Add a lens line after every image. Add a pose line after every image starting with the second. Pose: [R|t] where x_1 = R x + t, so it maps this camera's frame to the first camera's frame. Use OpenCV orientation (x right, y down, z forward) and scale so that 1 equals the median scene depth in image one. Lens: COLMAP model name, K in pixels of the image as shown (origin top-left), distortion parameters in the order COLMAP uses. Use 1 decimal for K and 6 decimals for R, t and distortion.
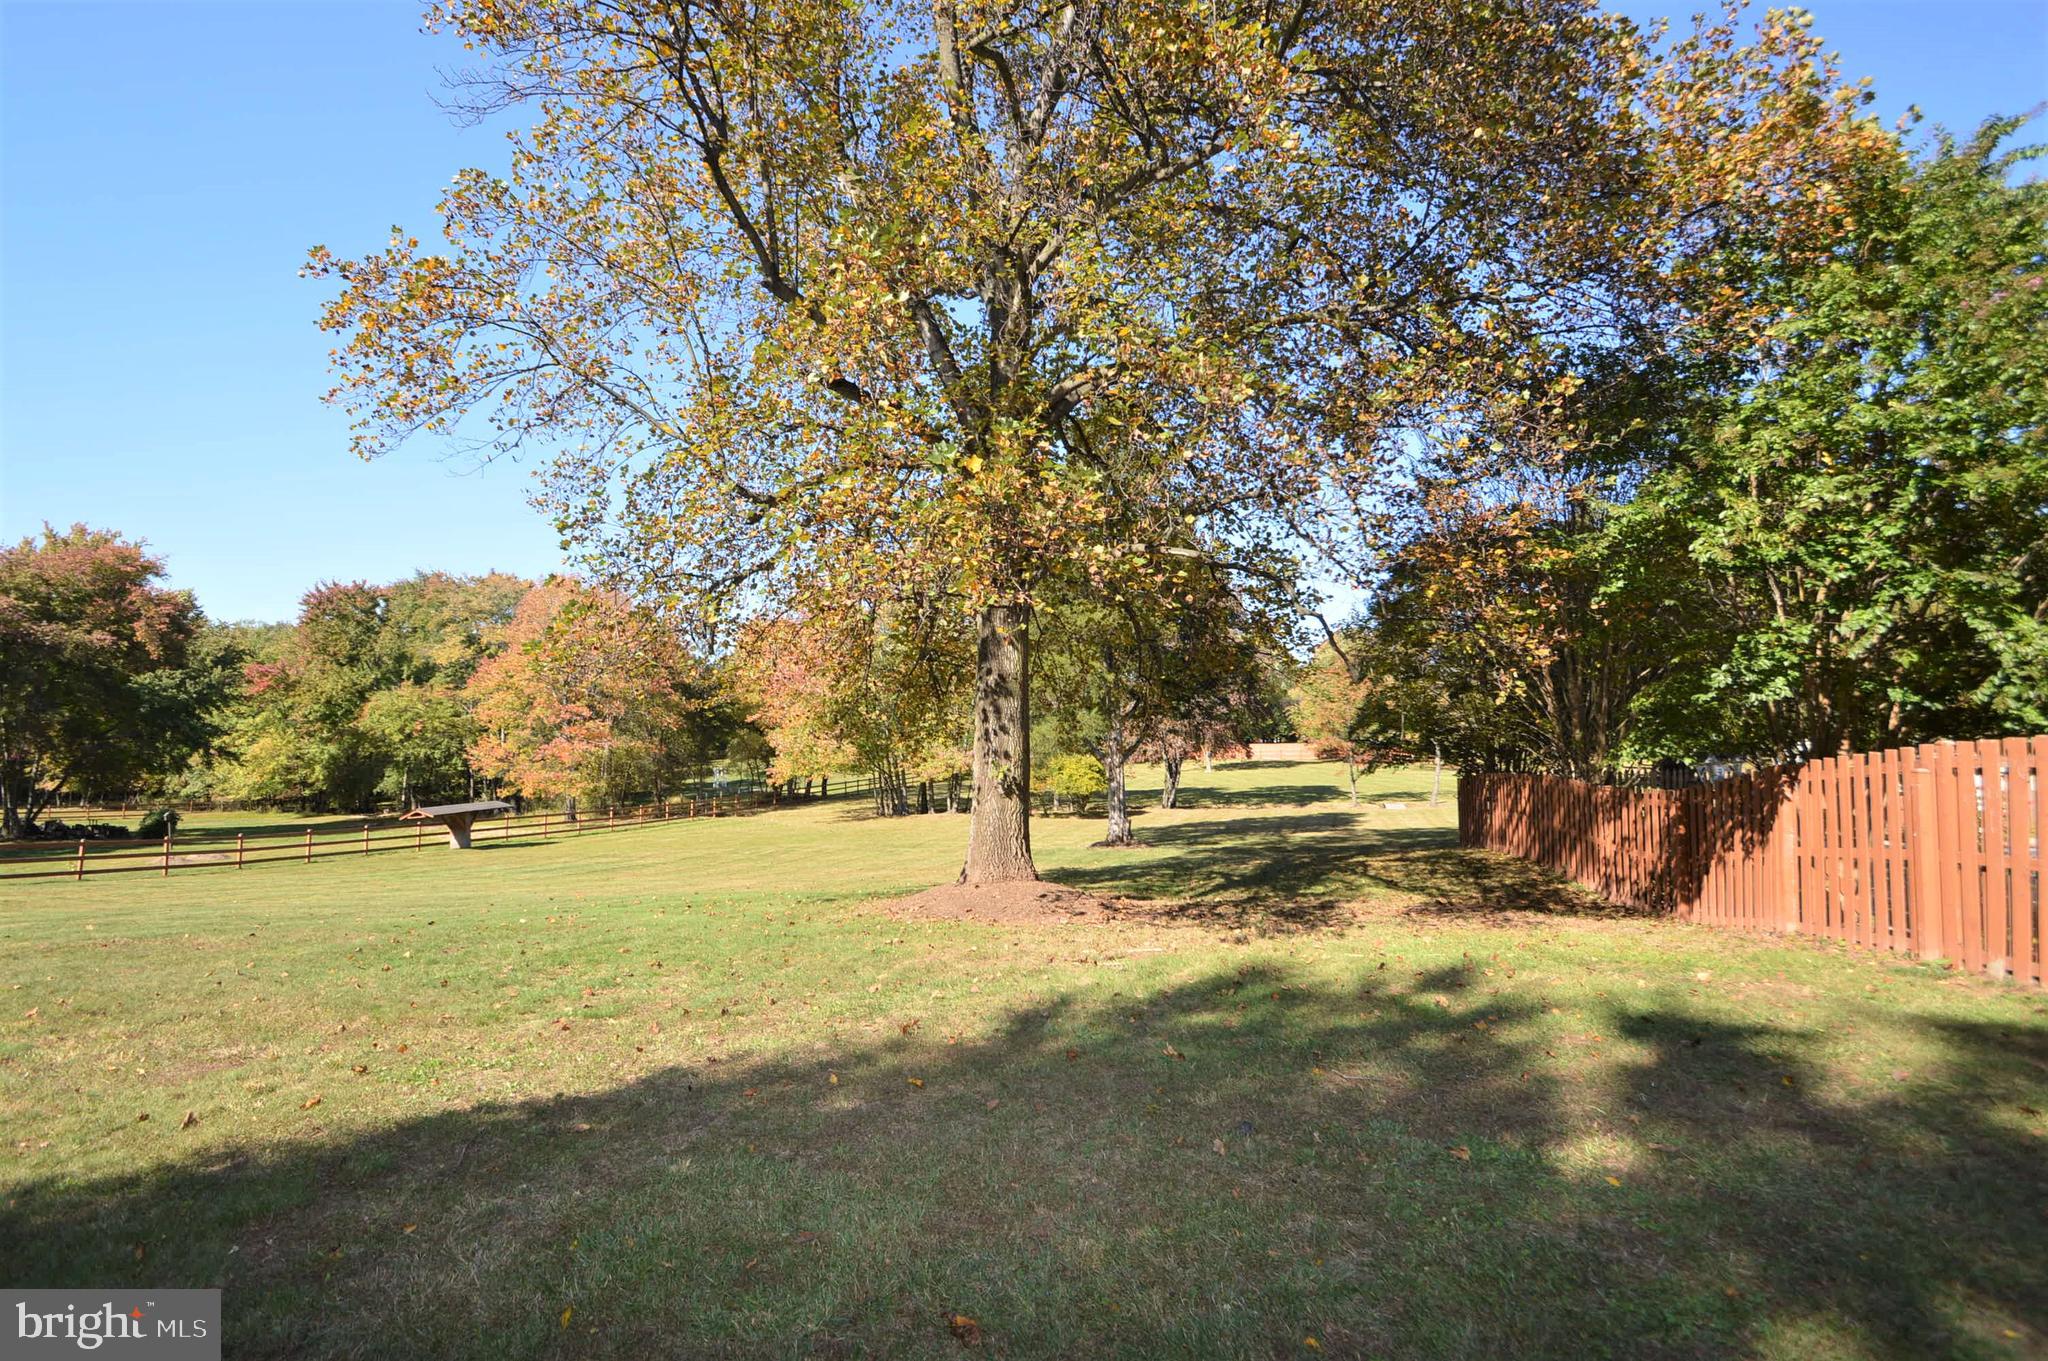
lens RADIAL K [[914.4, 0, 1024.7], [0, 914.4, 661.8], [0, 0, 1]] dist [0.017964, -0.017473]
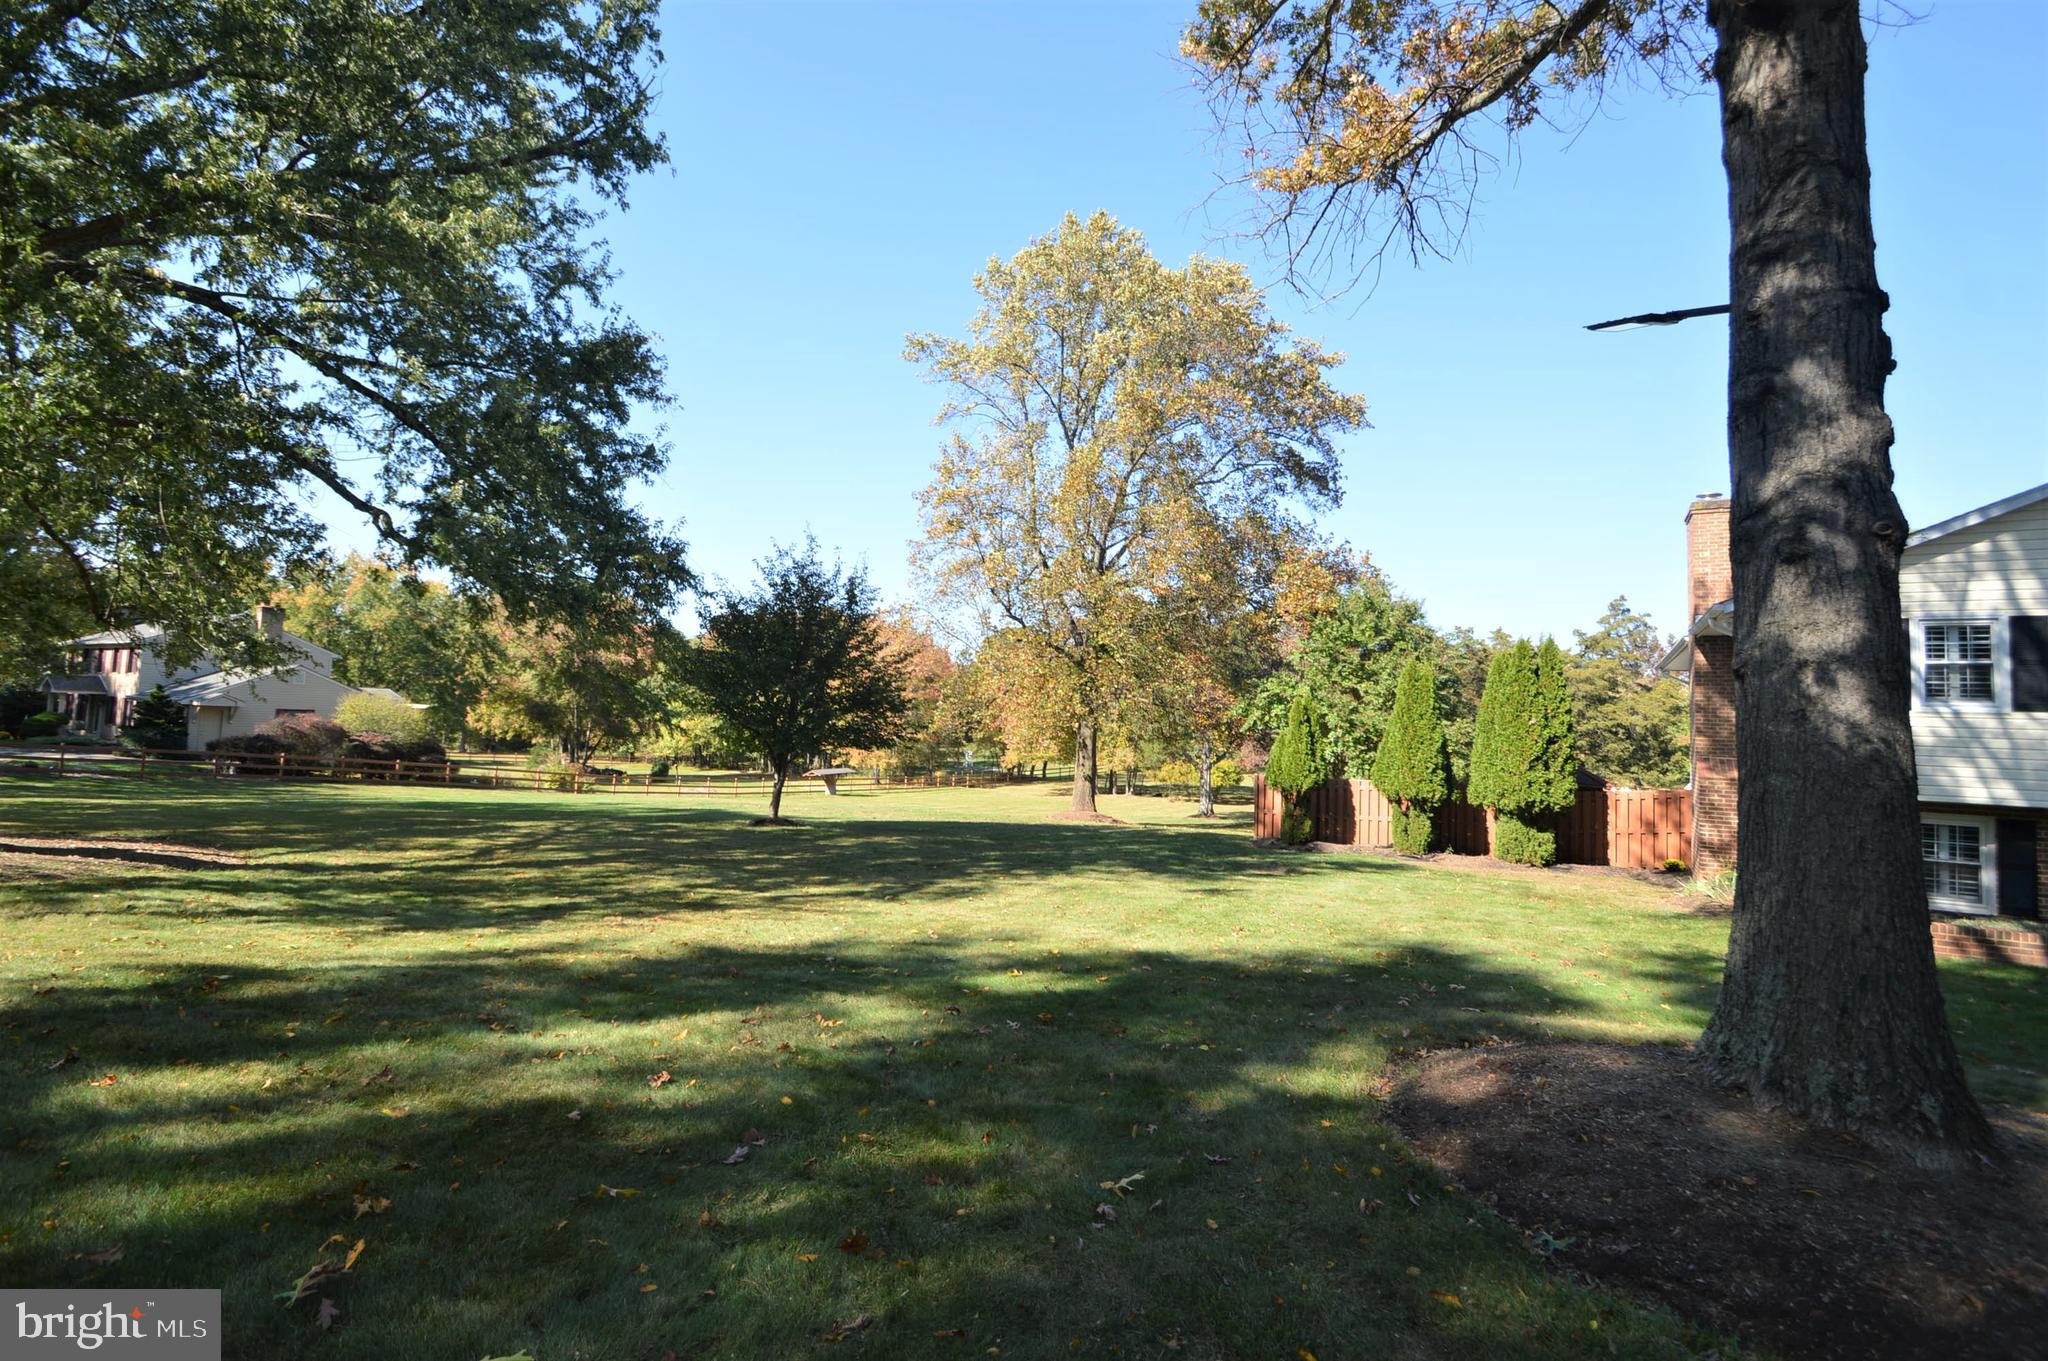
lens RADIAL K [[914.4, 0, 1024.7], [0, 914.4, 661.8], [0, 0, 1]] dist [0.017964, -0.017473]
pose [[0.968013, 0.029697, -0.249136, 0.093936], [-0.026286, 0.999510, 0.017008, -0.050005], [0.249519, -0.009915, 0.968319, -0.335399]]
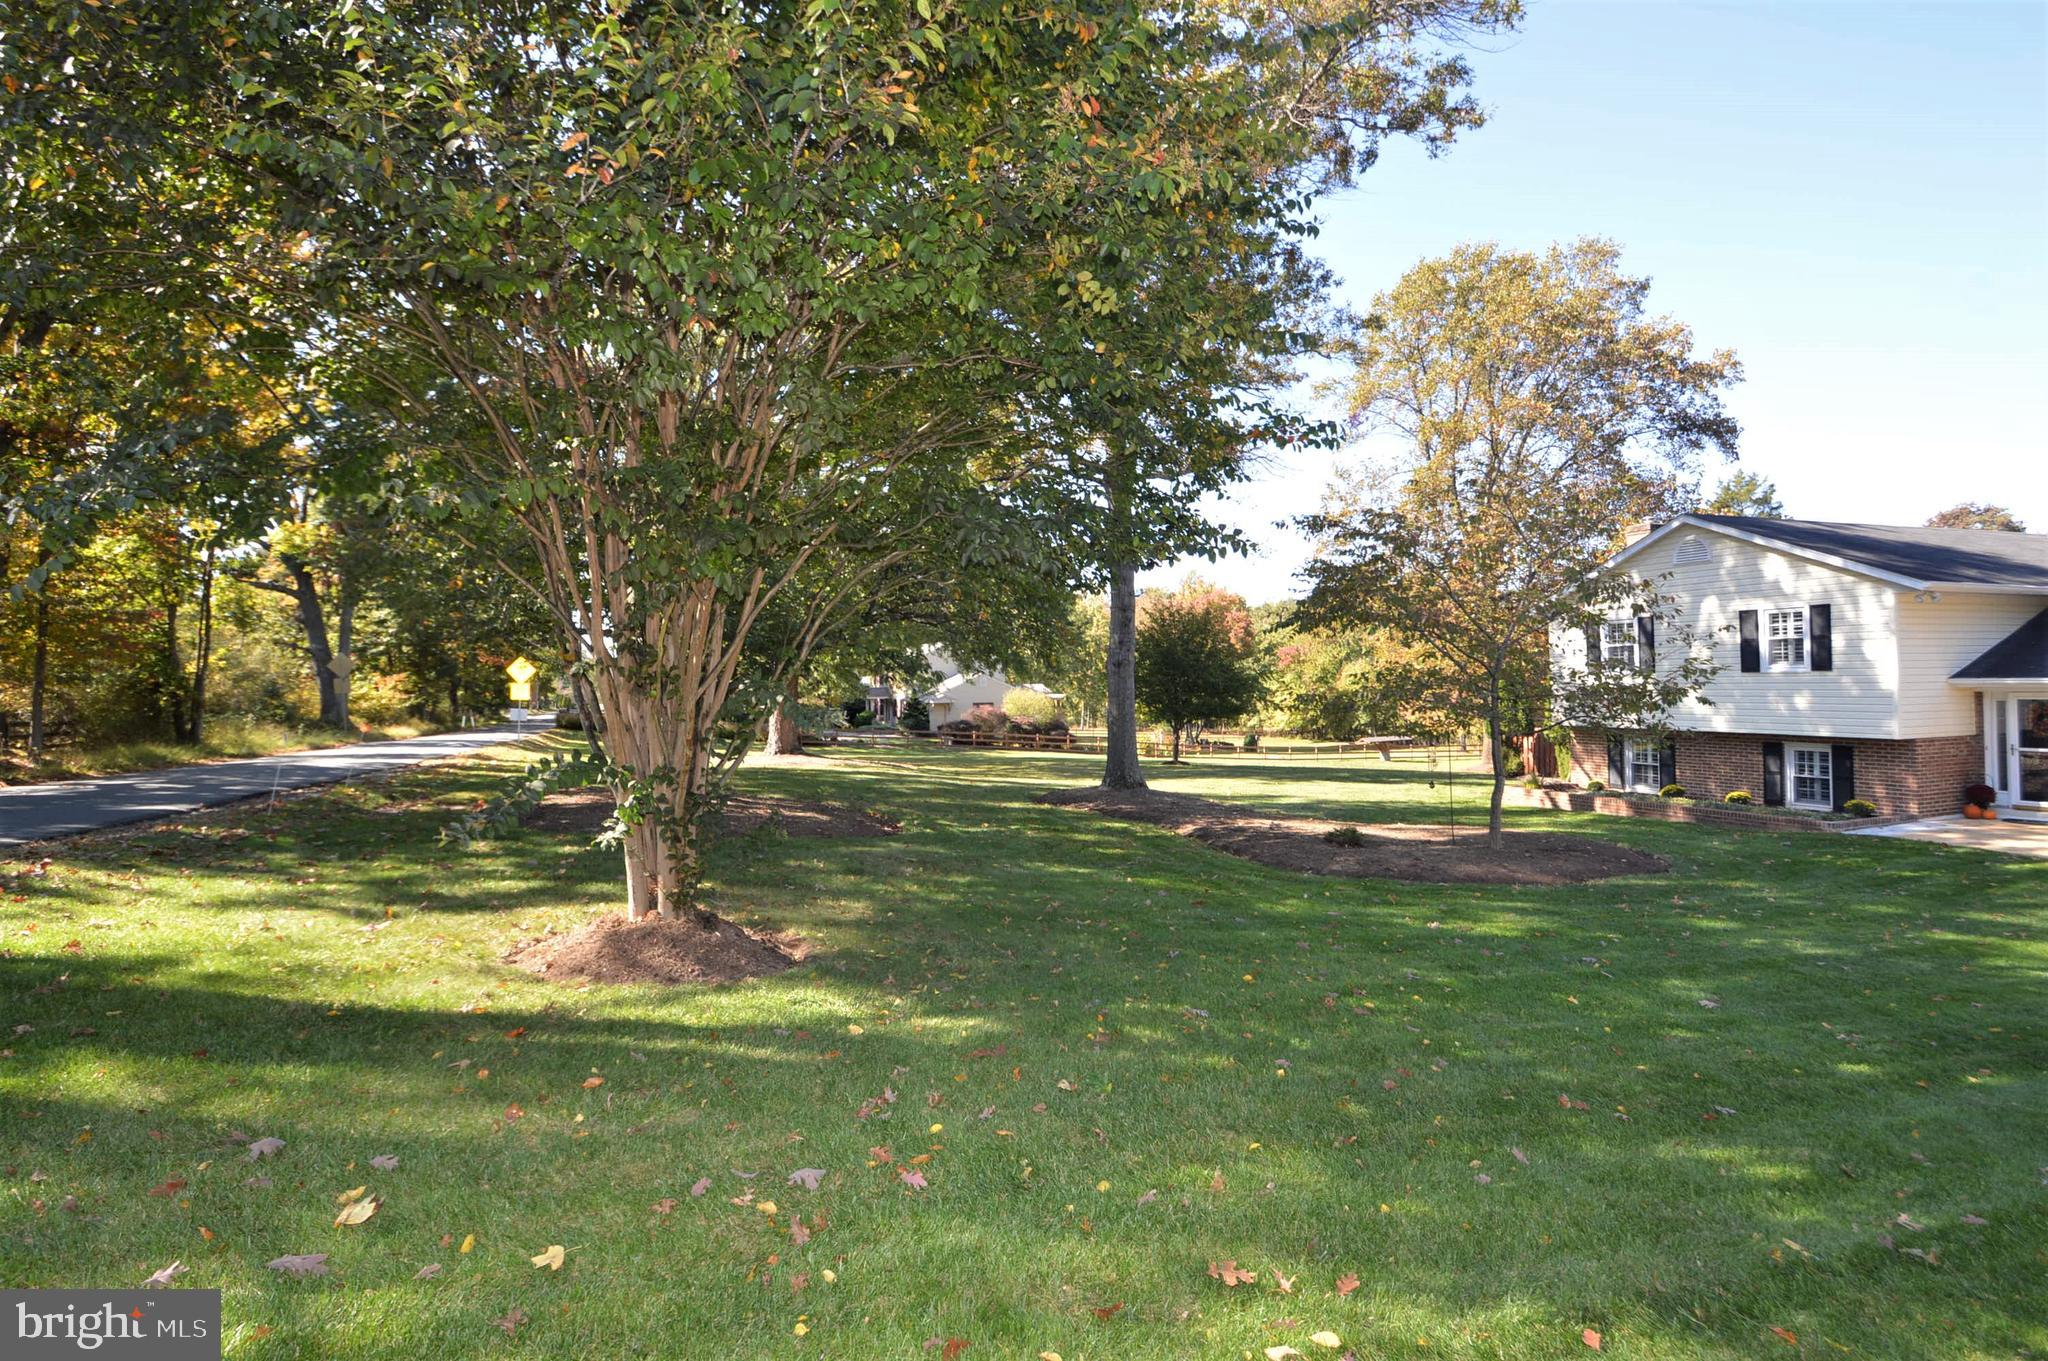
lens RADIAL K [[1038.1, 0, 1024.0], [0, 1038.1, 680.5], [0, 0, 1]] dist [0.002628, 0.000340]
pose [[0.596527, -0.004171, -0.802582, 0.361992], [0.077265, 0.995640, 0.052254, -0.070756], [0.798865, -0.093182, 0.594249, -0.462715]]
